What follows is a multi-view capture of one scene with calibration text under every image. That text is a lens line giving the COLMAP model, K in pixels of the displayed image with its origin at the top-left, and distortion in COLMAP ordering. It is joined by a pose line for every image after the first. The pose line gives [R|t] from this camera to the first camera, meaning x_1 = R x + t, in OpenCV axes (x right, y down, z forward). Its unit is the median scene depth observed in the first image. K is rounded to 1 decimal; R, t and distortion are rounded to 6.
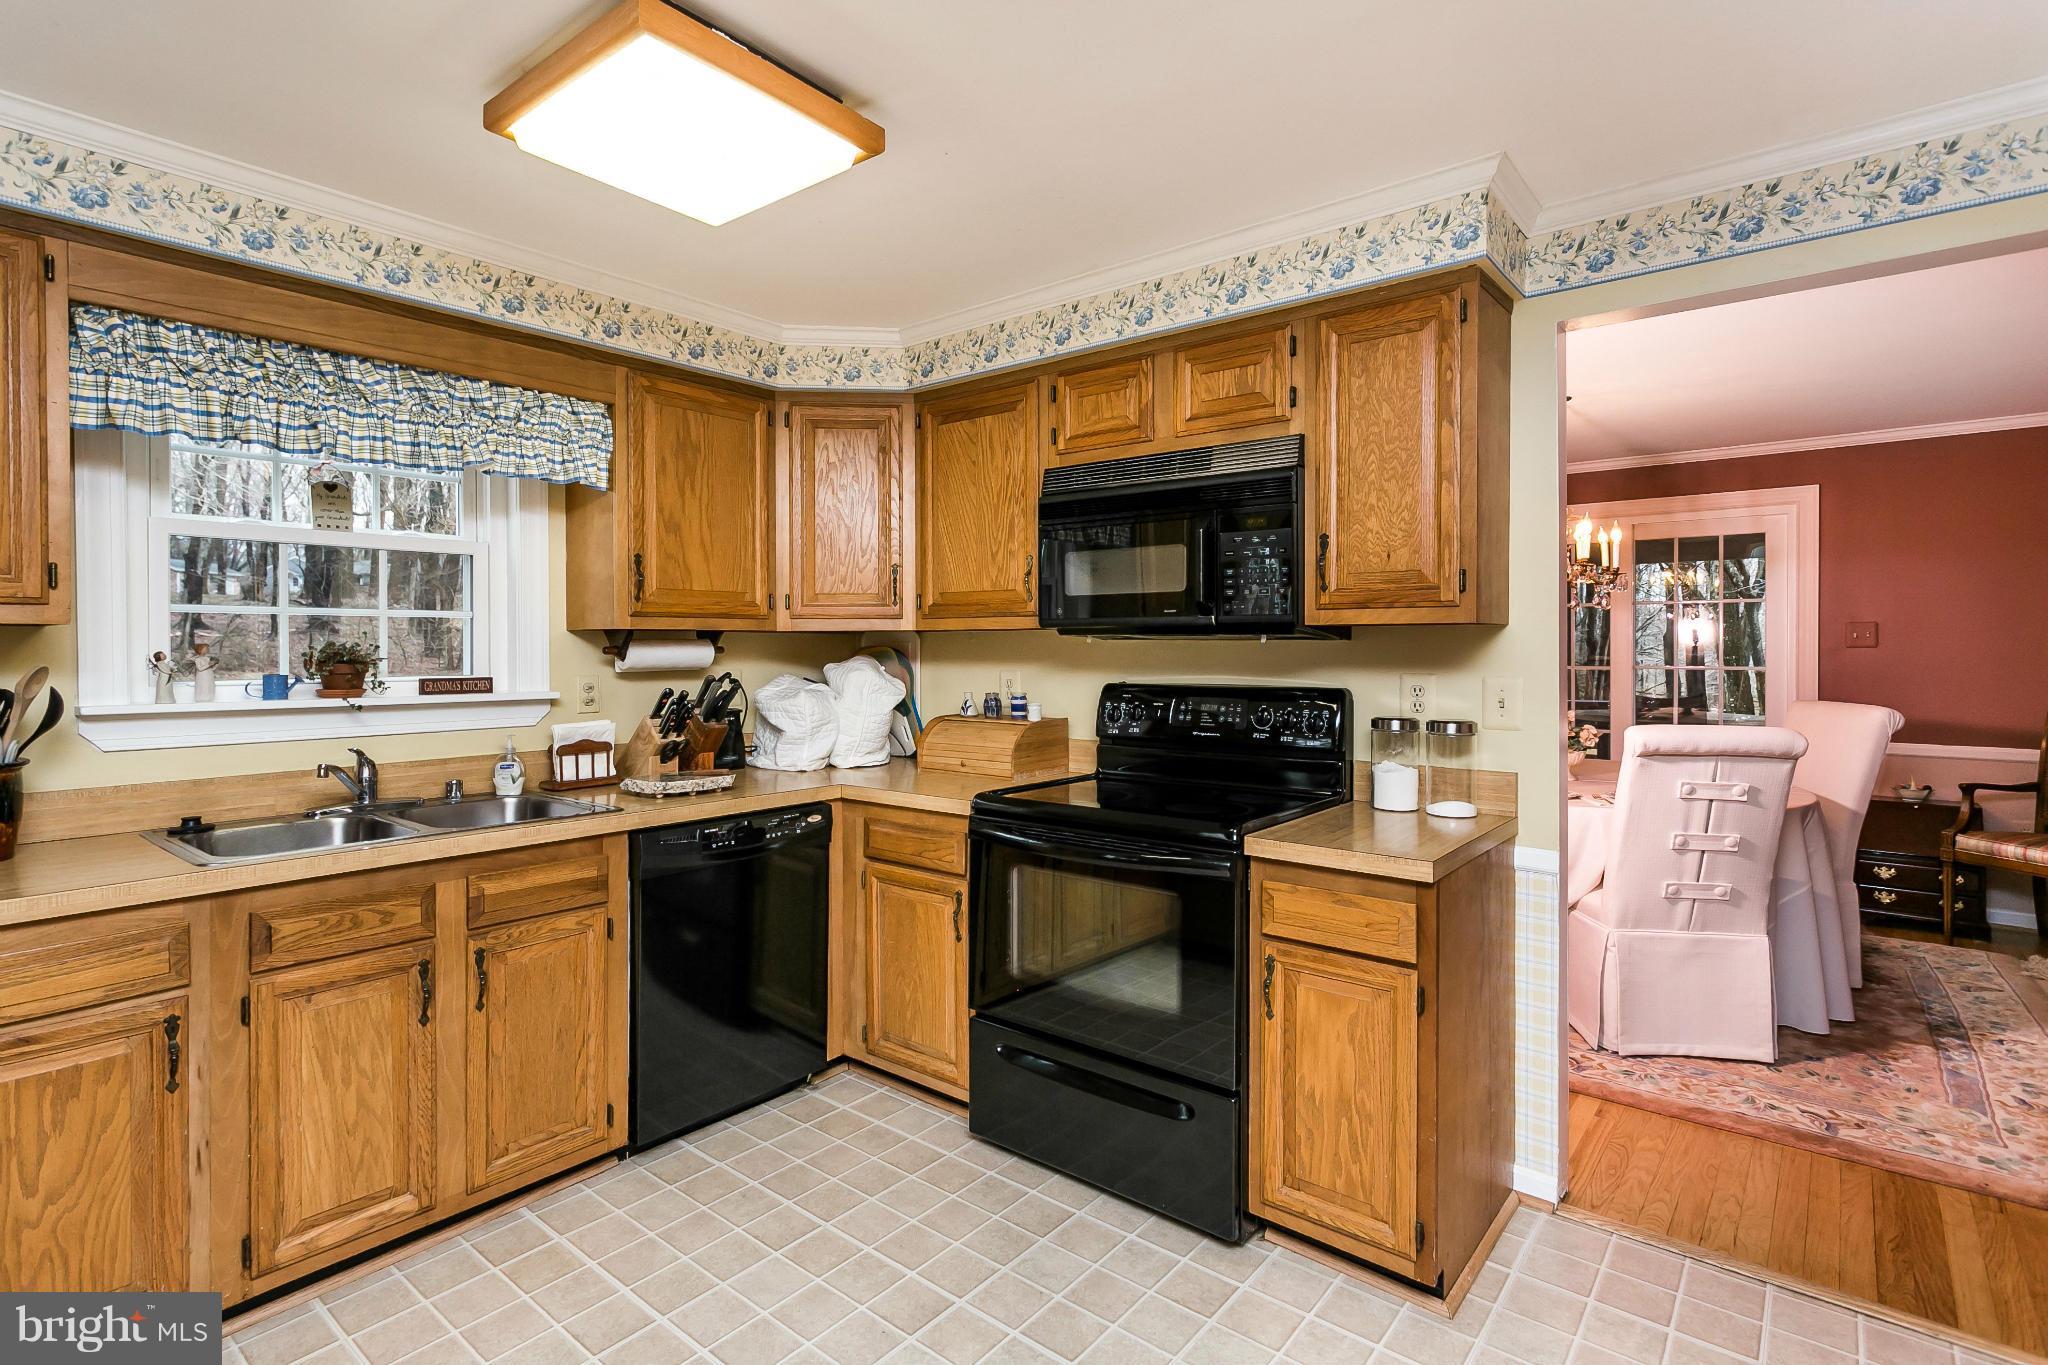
lens RADIAL K [[910.7, 0, 1031.6], [0, 910.7, 651.3], [0, 0, 1]] dist [0.000417, 0.000472]
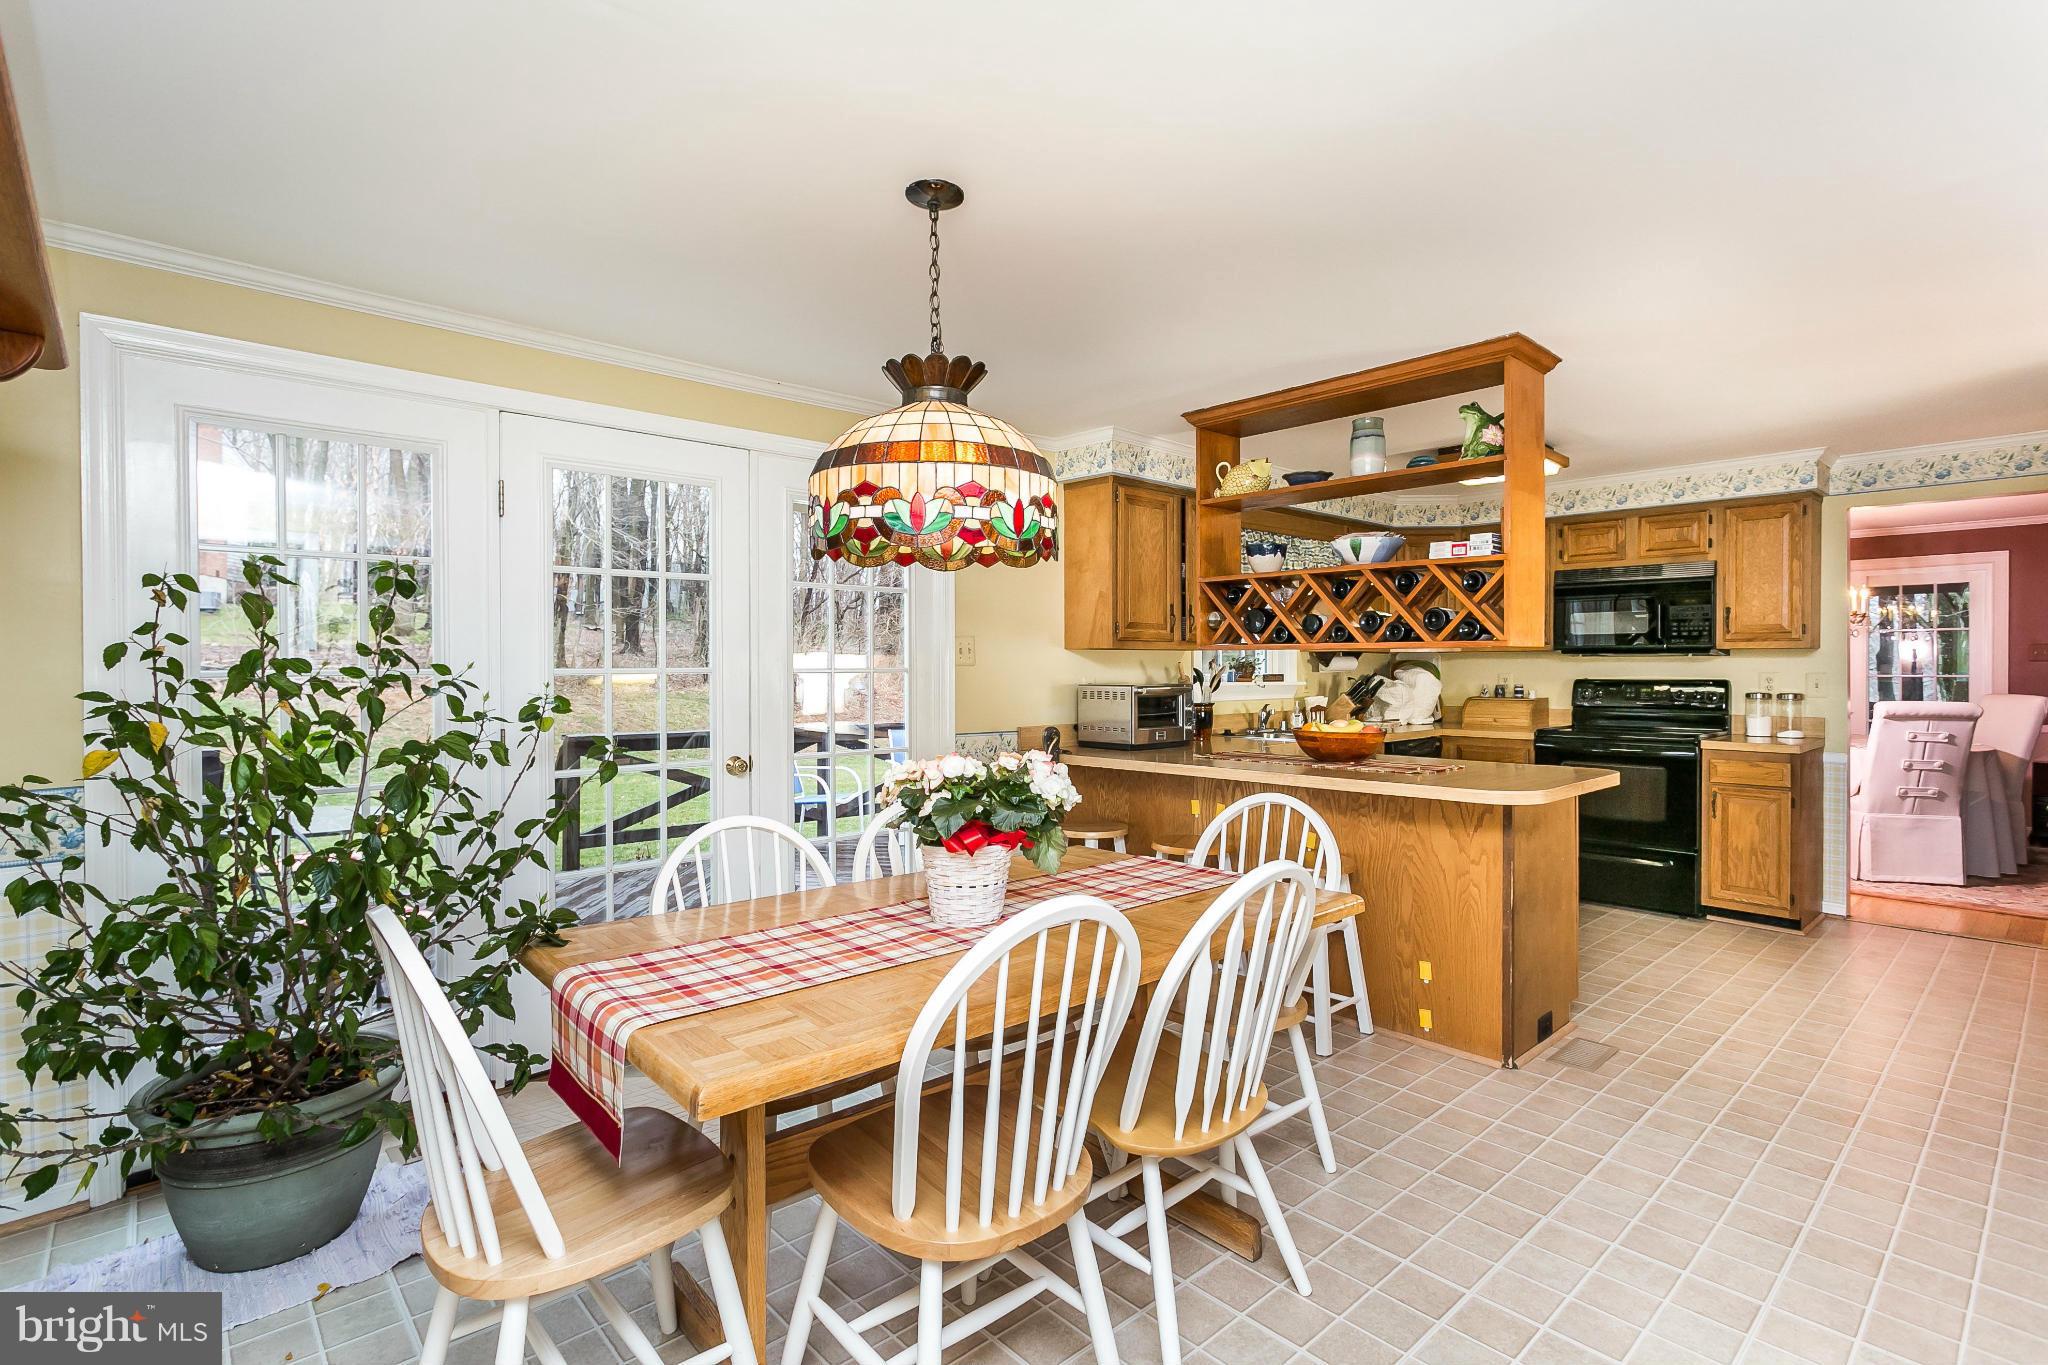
lens RADIAL K [[942.4, 0, 1016.5], [0, 942.4, 670.6], [0, 0, 1]] dist [-0.000120, -0.001109]
pose [[0.991598, 0.001566, -0.129347, -1.007128], [-0.001866, 0.999996, -0.002198, 0.029582], [0.129343, 0.002421, 0.991597, -1.361967]]
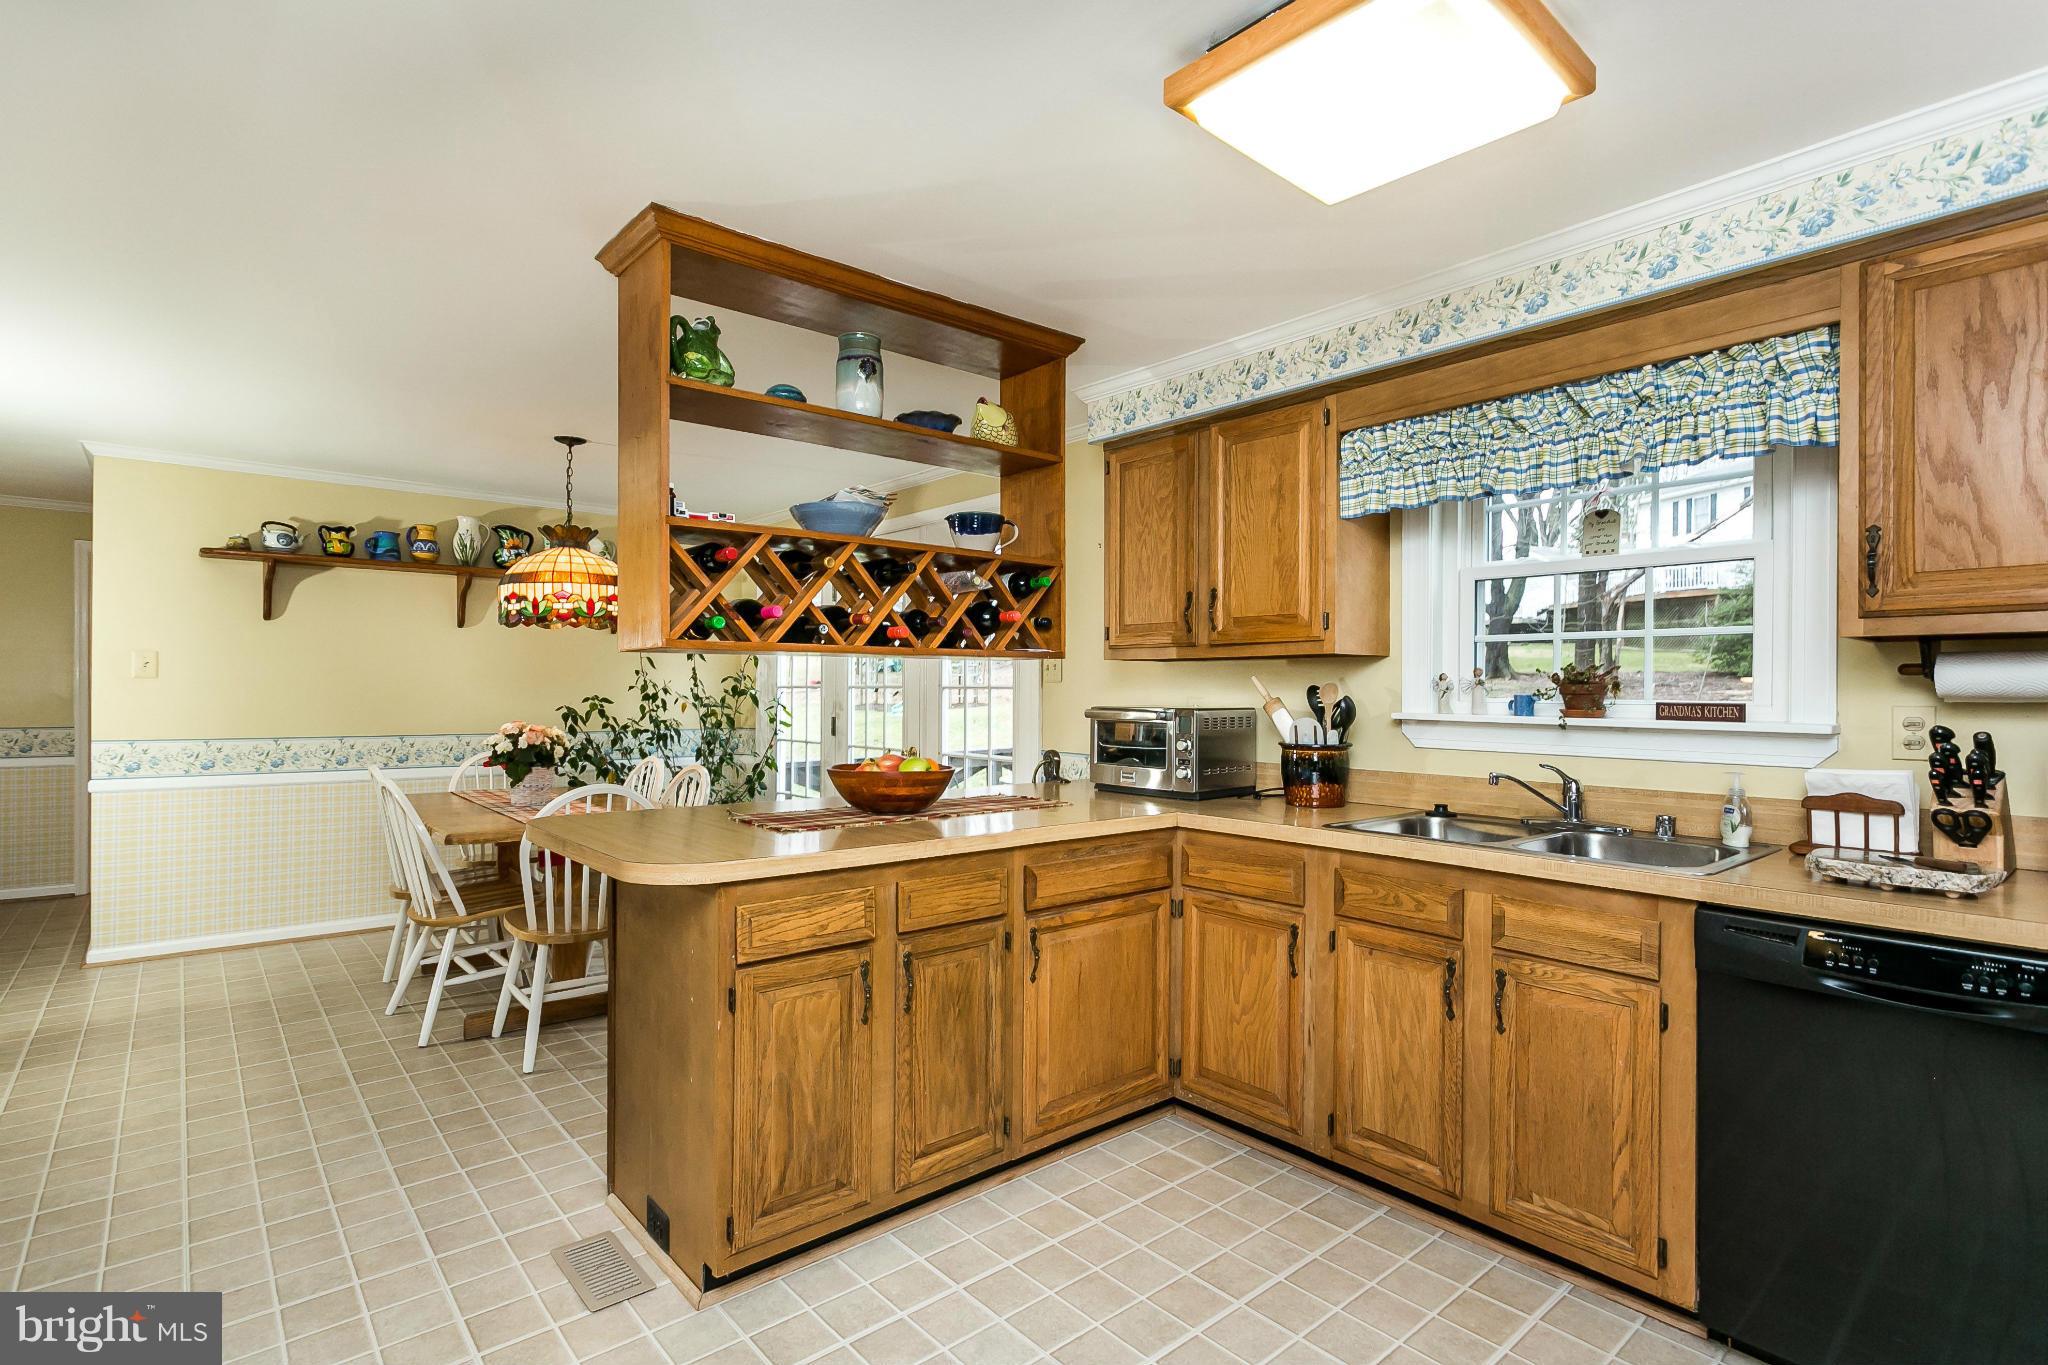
lens RADIAL K [[981.0, 0, 1024.0], [0, 981.0, 682.5], [0, 0, 1]] dist [-0.000700, -0.000280]
pose [[-0.136267, -0.004539, -0.990662, 0.496604], [-0.008012, 0.999962, -0.003480, 0.022993], [0.990640, 0.007463, -0.136299, 0.610474]]
